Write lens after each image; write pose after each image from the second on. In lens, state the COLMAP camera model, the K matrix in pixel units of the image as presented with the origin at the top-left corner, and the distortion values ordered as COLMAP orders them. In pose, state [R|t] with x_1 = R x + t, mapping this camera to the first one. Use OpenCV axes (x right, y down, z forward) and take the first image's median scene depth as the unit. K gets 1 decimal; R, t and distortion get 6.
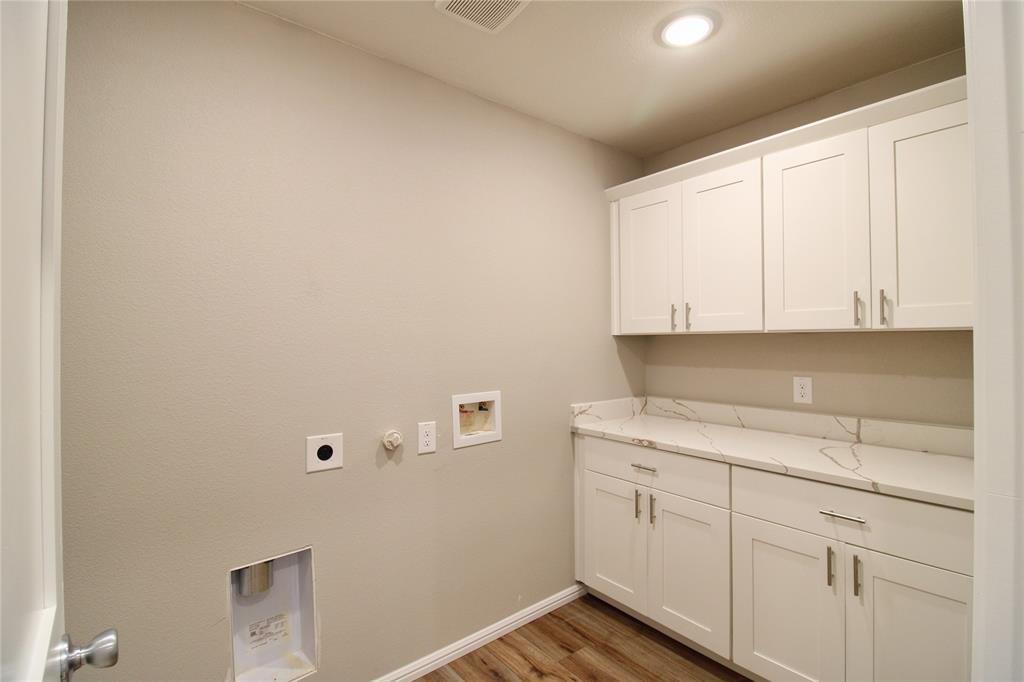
lens RADIAL K [[460.4, 0, 512.0], [0, 460.4, 341.0], [0, 0, 1]] dist [0.000452, 0.000117]
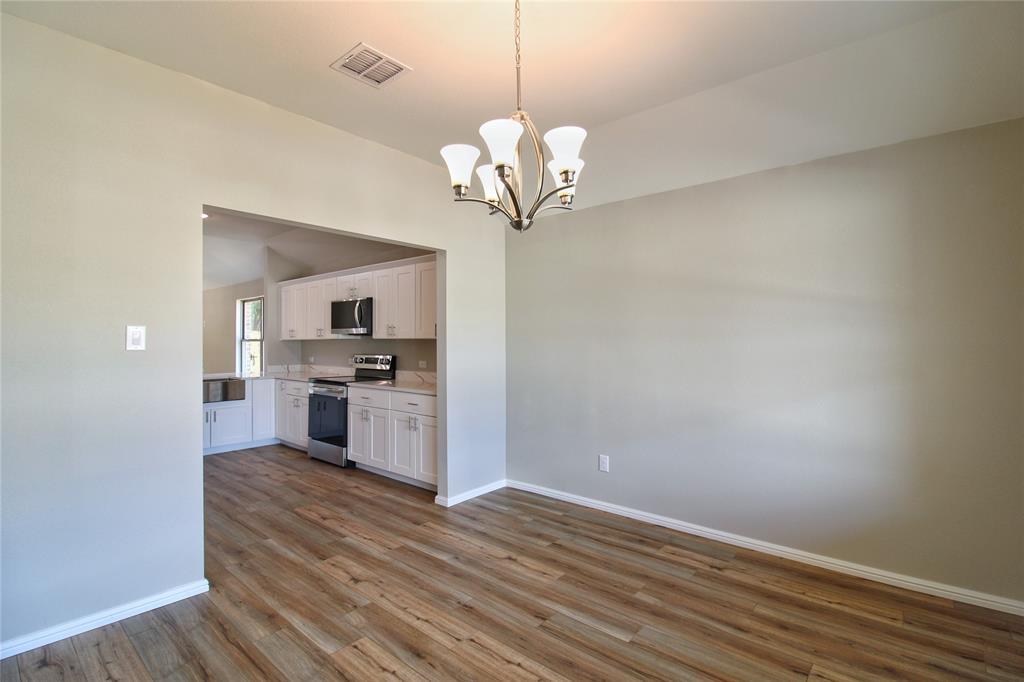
lens RADIAL K [[475.2, 0, 514.0], [0, 475.2, 338.5], [0, 0, 1]] dist [-0.001763, -0.012222]
pose [[0.983001, 0.012528, 0.183171, 0.635480], [-0.010959, 0.999894, -0.009577, -0.000608], [-0.183272, 0.007407, 0.983034, -1.576565]]
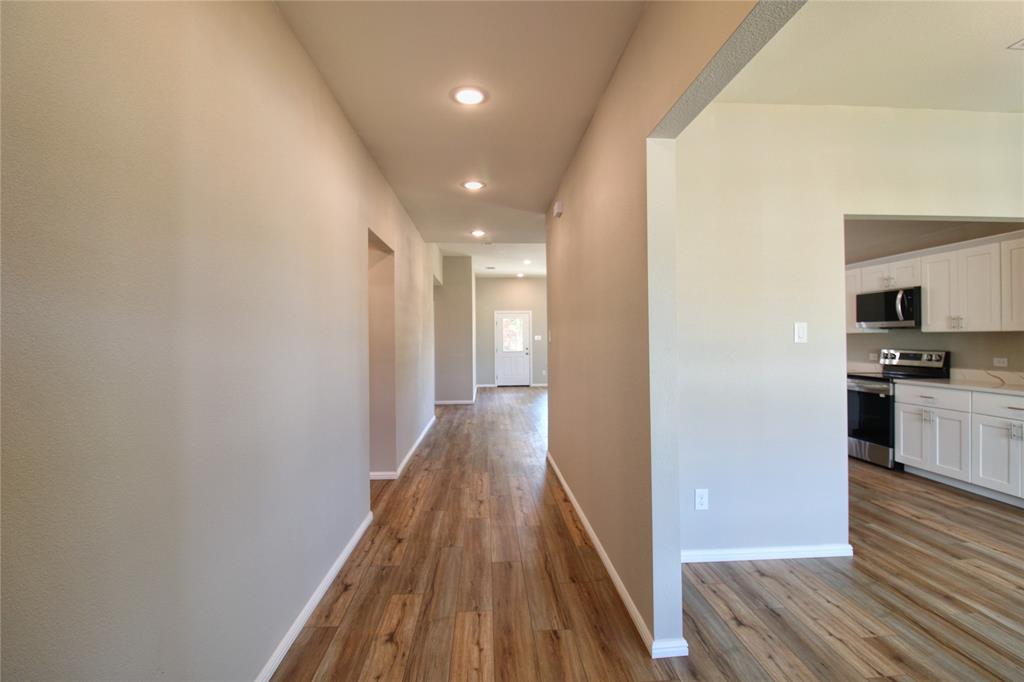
lens RADIAL K [[475.2, 0, 514.0], [0, 475.2, 338.5], [0, 0, 1]] dist [-0.001763, -0.012222]
pose [[0.813557, 0.006237, -0.581452, 0.010487], [-0.003507, 0.999977, 0.005819, 0.009792], [0.581475, -0.002695, 0.813560, -1.970600]]
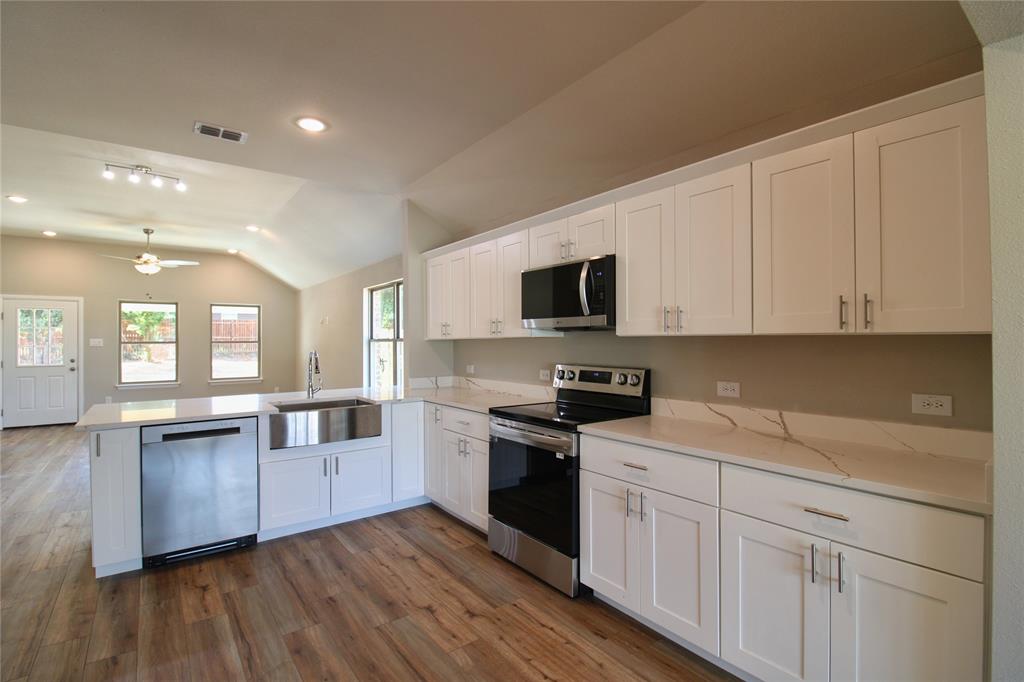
lens RADIAL K [[475.2, 0, 514.0], [0, 475.2, 338.5], [0, 0, 1]] dist [-0.001763, -0.012222]
pose [[0.999544, 0.007566, -0.029242, 0.053655], [-0.007735, 0.999954, -0.005670, -0.000239], [0.029198, 0.005894, 0.999556, -0.066758]]
